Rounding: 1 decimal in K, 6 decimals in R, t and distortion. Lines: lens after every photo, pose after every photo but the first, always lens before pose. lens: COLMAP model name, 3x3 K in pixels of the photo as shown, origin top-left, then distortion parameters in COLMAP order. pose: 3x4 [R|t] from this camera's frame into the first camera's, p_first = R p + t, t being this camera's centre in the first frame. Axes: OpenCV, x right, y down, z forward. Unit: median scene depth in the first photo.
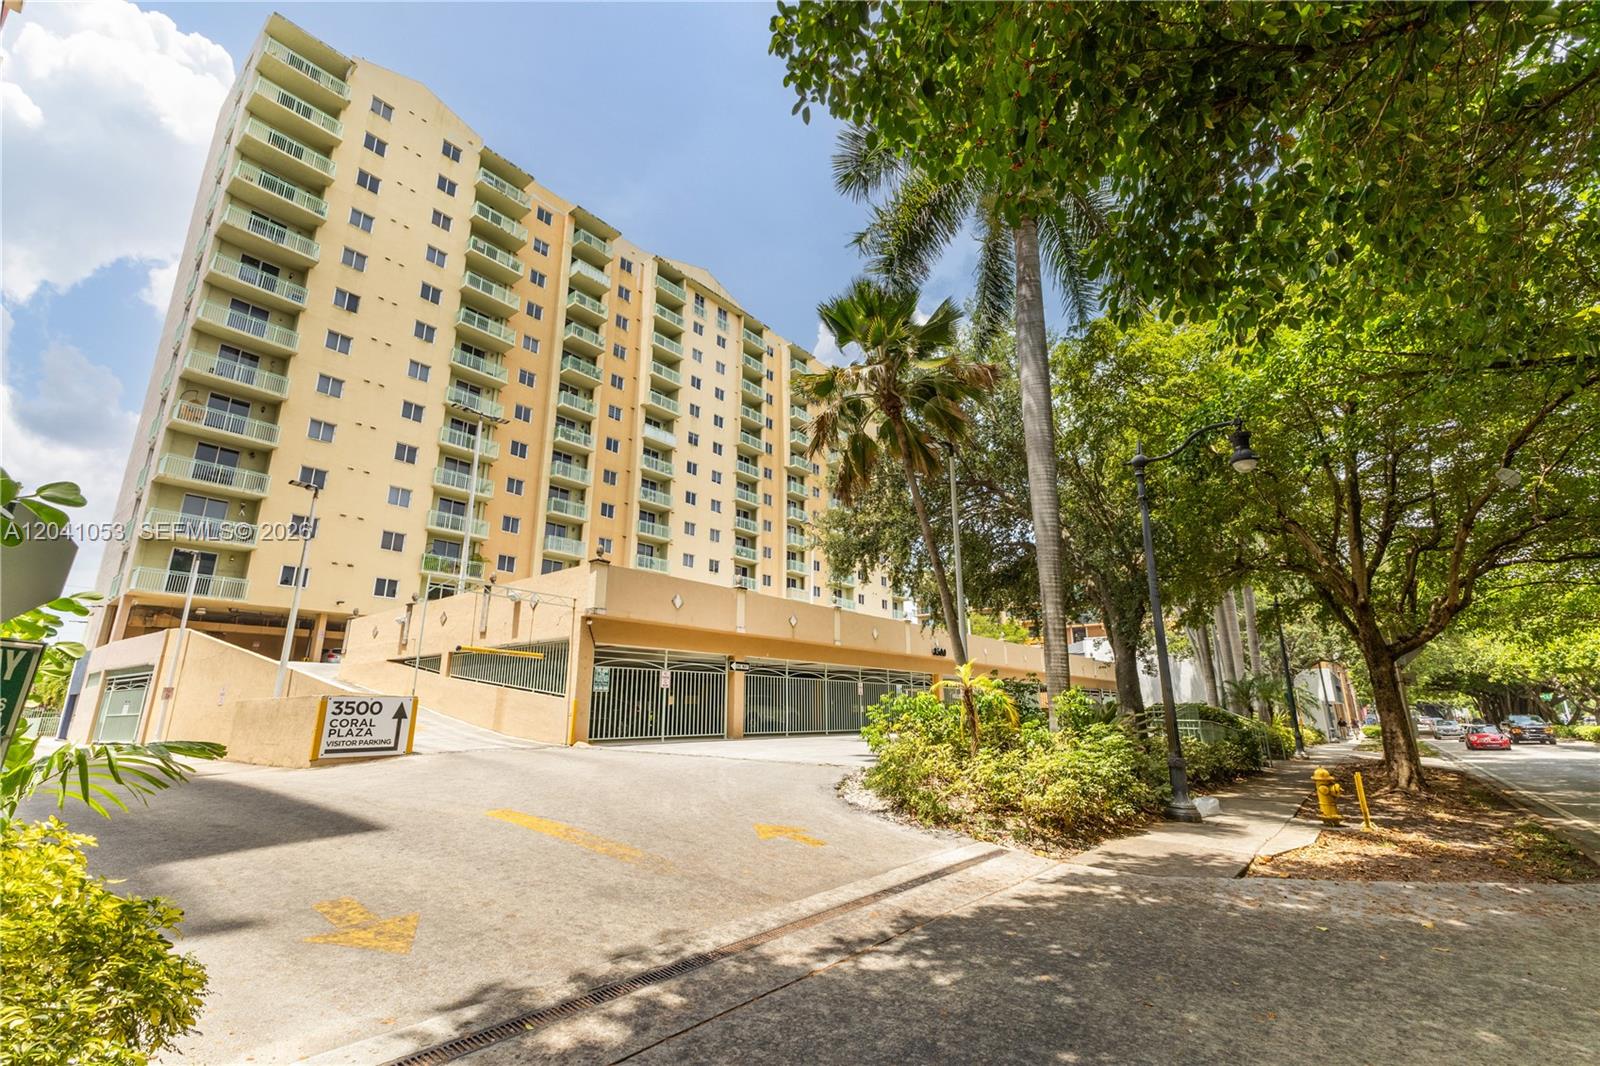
lens RADIAL K [[693.4, 0, 805.3], [0, 693.4, 534.9], [0, 0, 1]] dist [0.006728, -0.000605]
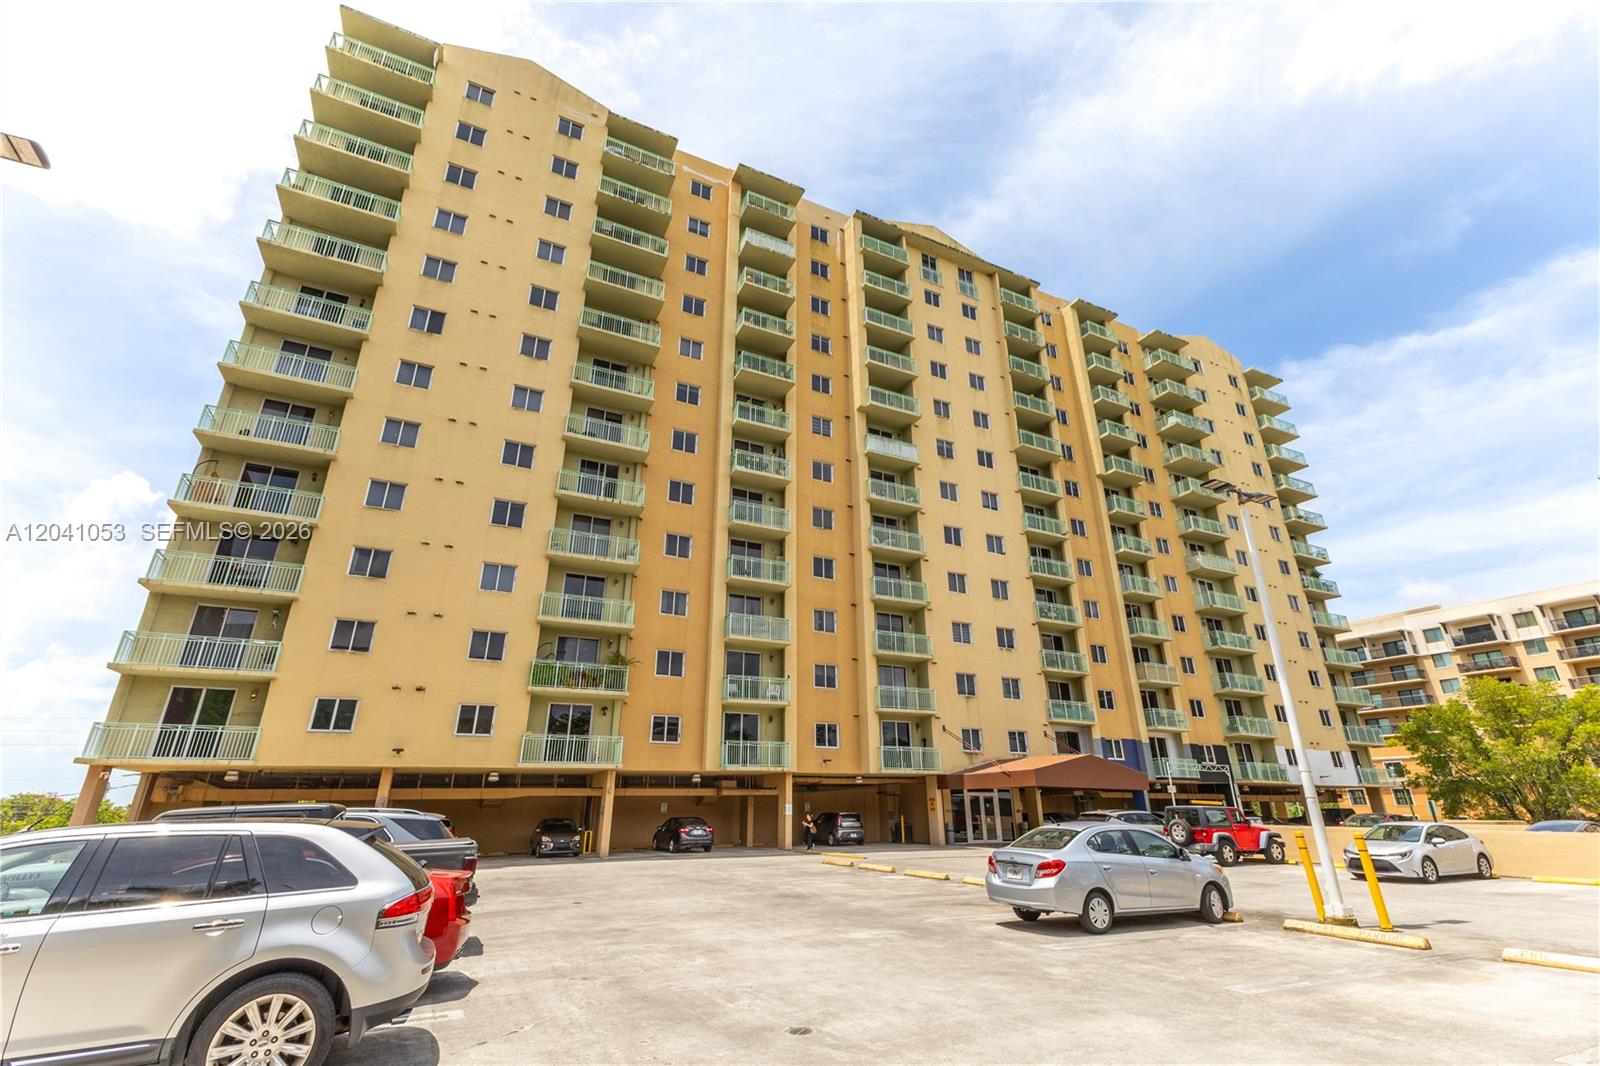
lens RADIAL K [[693.4, 0, 795.5], [0, 693.4, 539.7], [0, 0, 1]] dist [0.006728, -0.000605]
pose [[0.900135, -0.156973, -0.406346, -0.041614], [0.111195, 0.984712, -0.134081, 0.024935], [0.421181, 0.075507, 0.903828, 0.419762]]
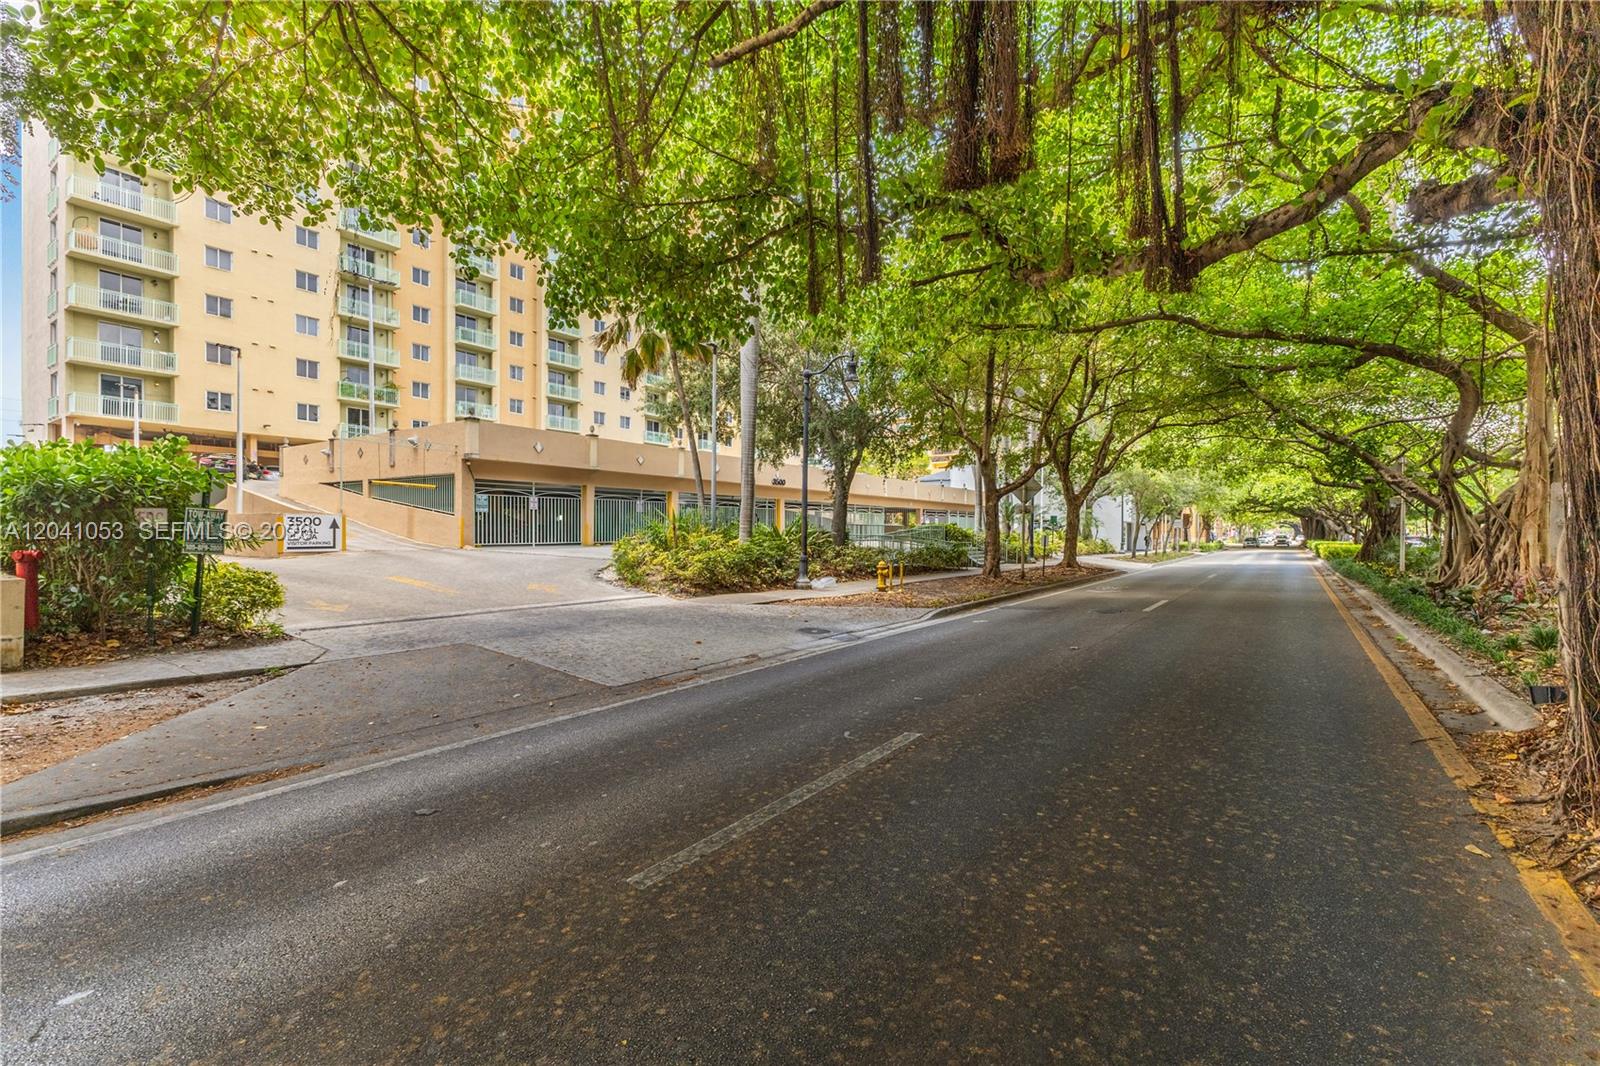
lens RADIAL K [[693.4, 0, 801.2], [0, 693.4, 542.6], [0, 0, 1]] dist [0.006728, -0.000605]
pose [[0.997520, 0.012450, 0.069279, 0.081814], [-0.030732, 0.962503, 0.269525, -0.036305], [-0.063326, -0.270986, 0.960498, -0.131647]]
